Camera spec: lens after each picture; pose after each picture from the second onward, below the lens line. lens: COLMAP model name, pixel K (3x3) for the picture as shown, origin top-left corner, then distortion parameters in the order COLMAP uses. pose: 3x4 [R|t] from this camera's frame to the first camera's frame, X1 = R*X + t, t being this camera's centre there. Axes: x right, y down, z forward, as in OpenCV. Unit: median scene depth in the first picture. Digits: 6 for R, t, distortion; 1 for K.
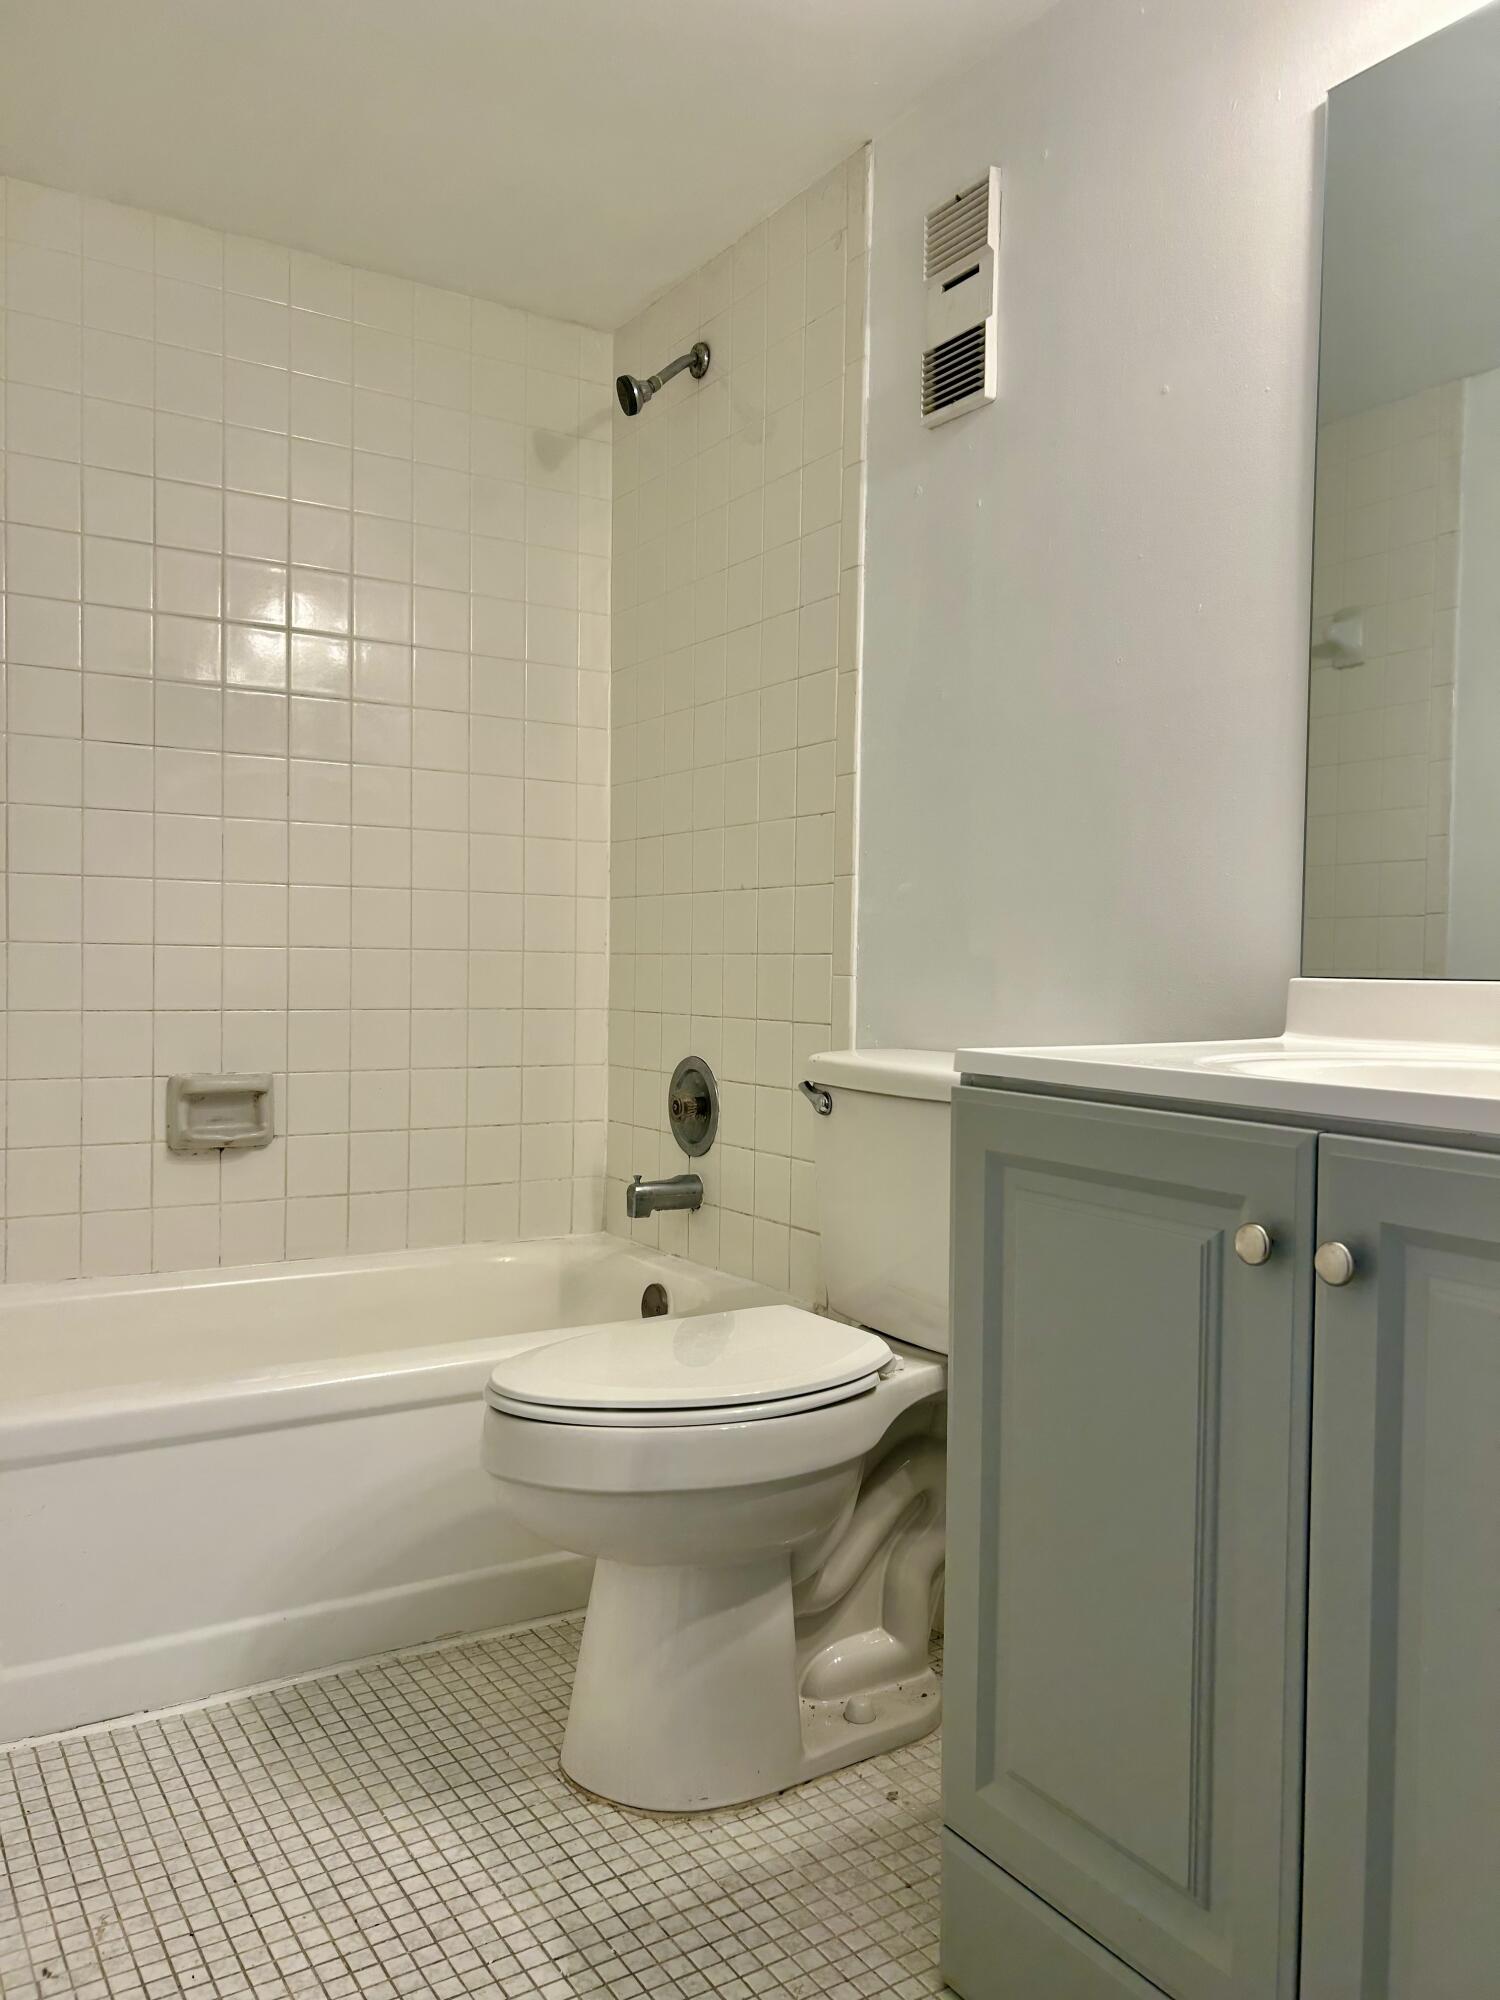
lens RADIAL K [[1503.7, 0, 788.4], [0, 1503.7, 994.4], [0, 0, 1]] dist [0.163467, -0.369884]
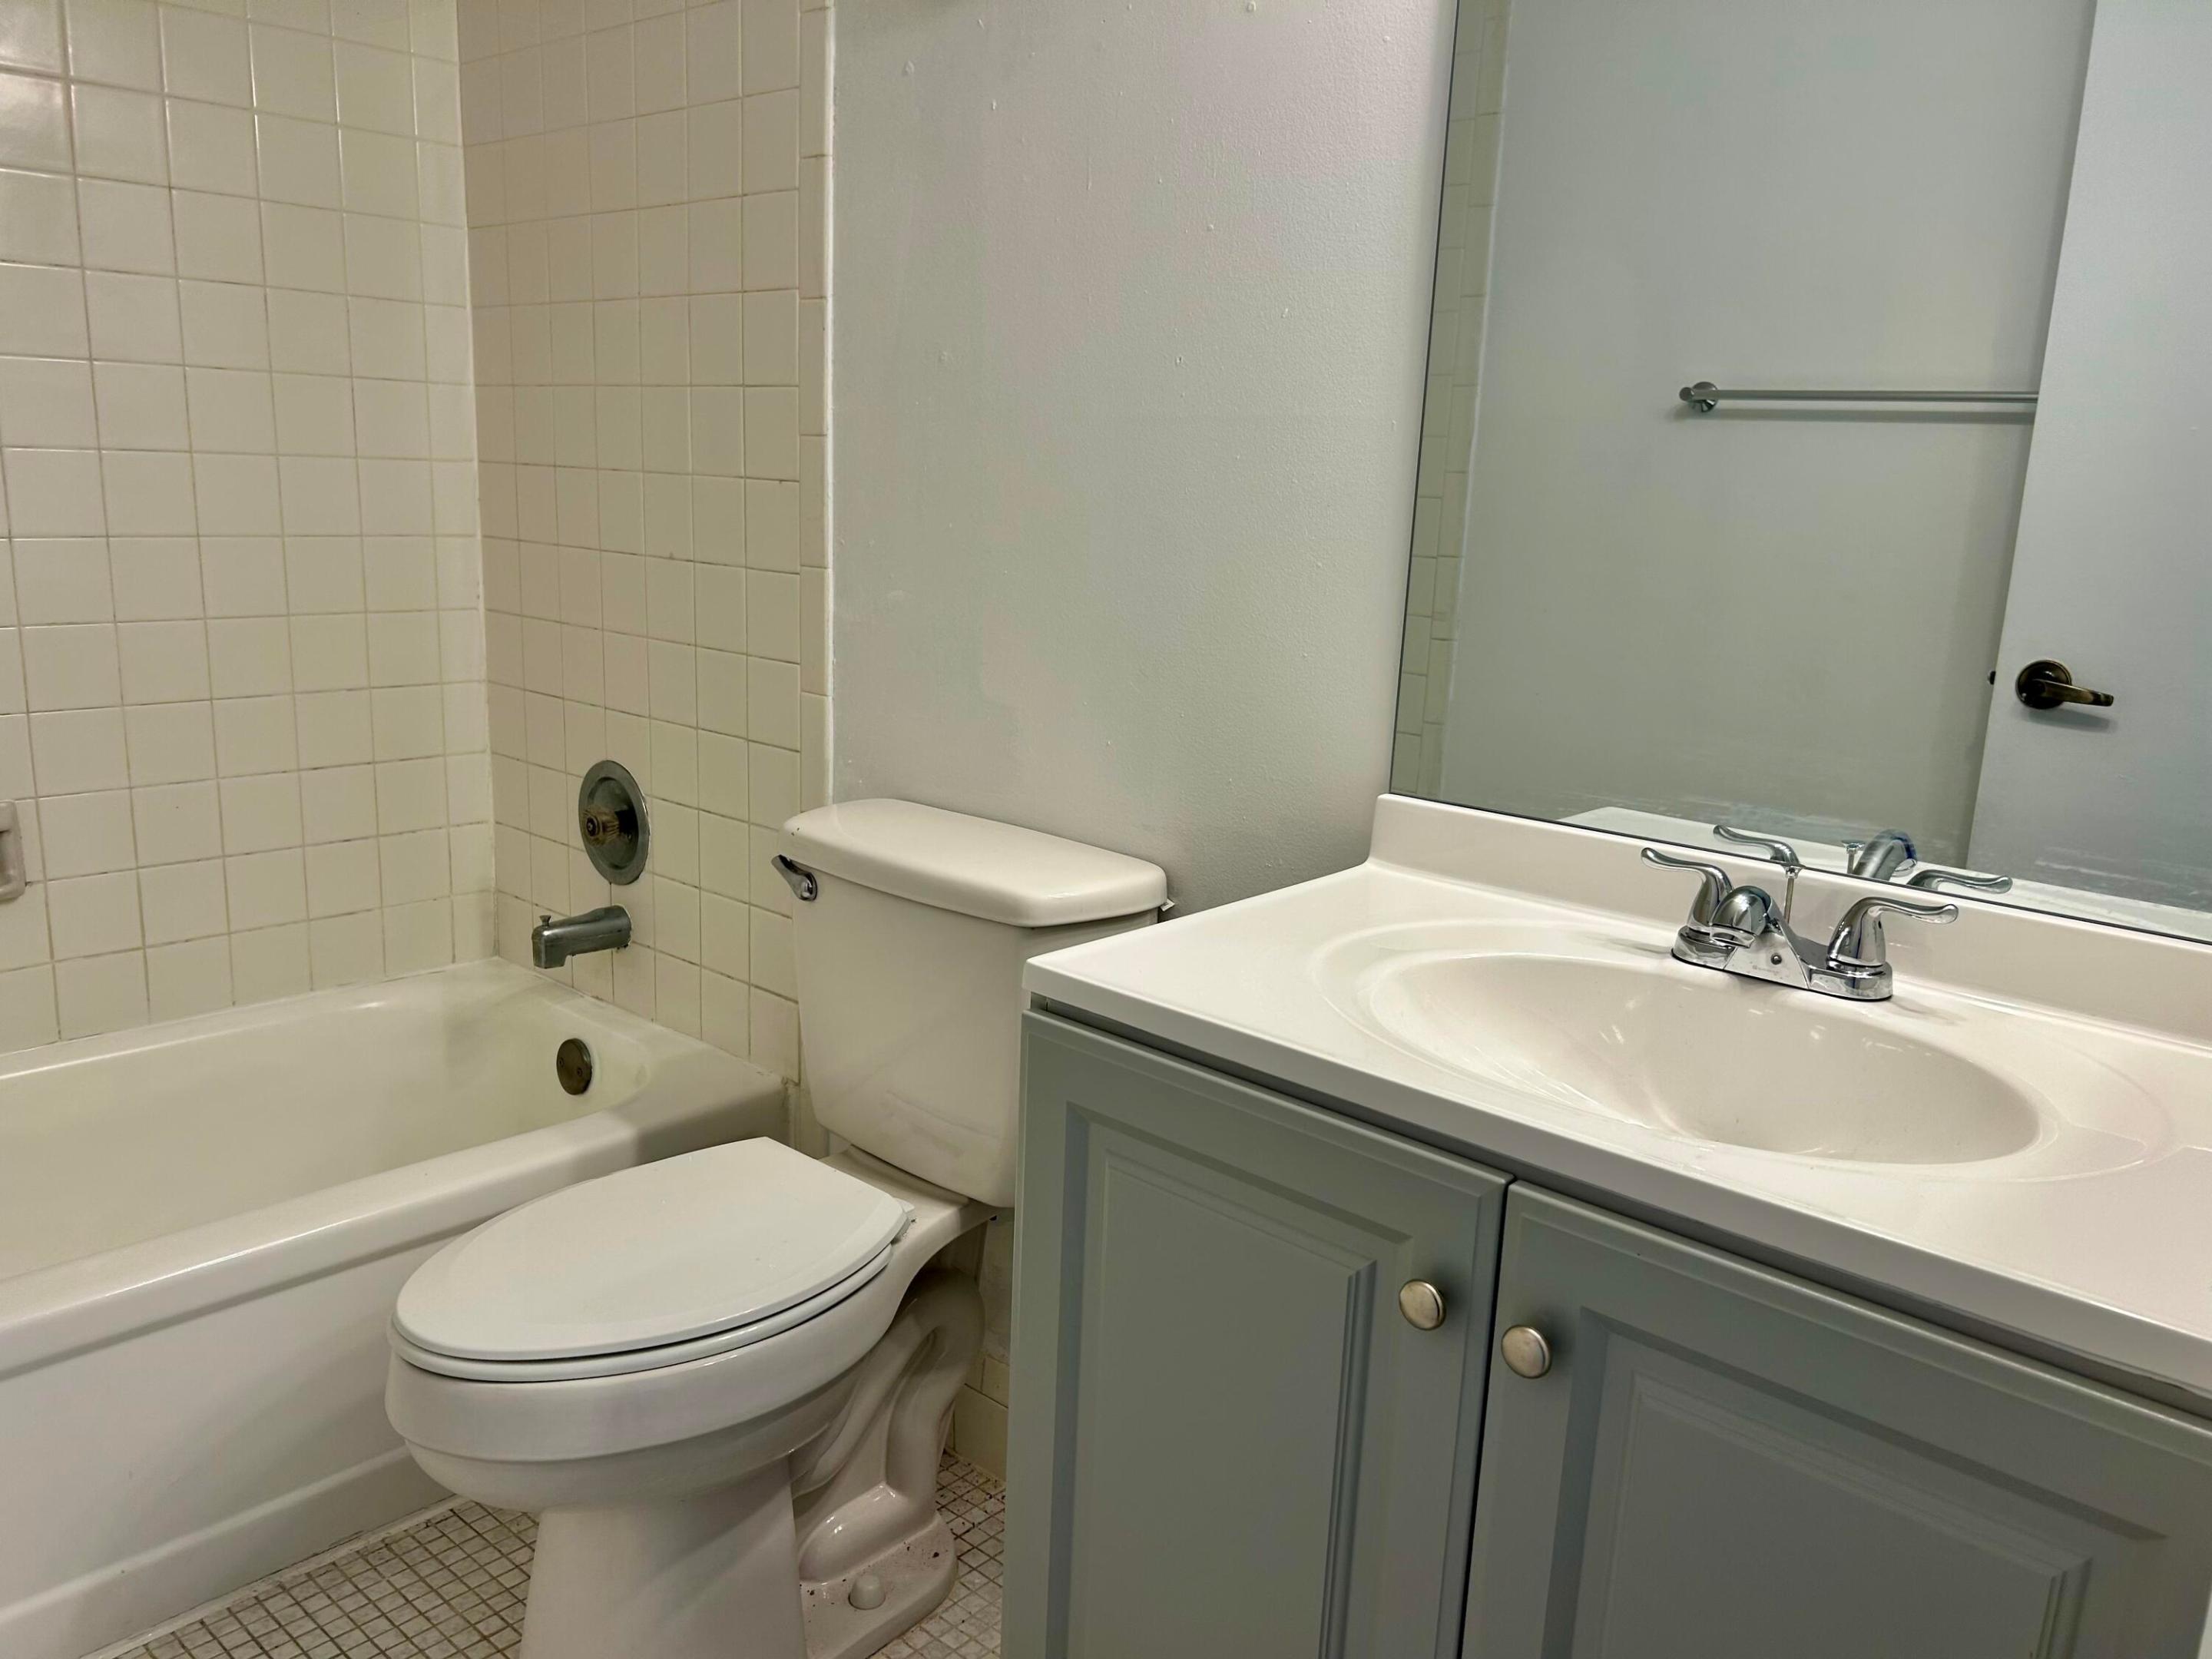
lens RADIAL K [[1670.9, 0, 1106.0], [0, 1670.9, 829.5], [0, 0, 1]] dist [0.063636, -0.069414]
pose [[0.967573, -0.030288, 0.250767, -0.039228], [-0.021485, 0.979318, 0.201181, -0.124698], [-0.251674, -0.200045, 0.946912, 0.102535]]
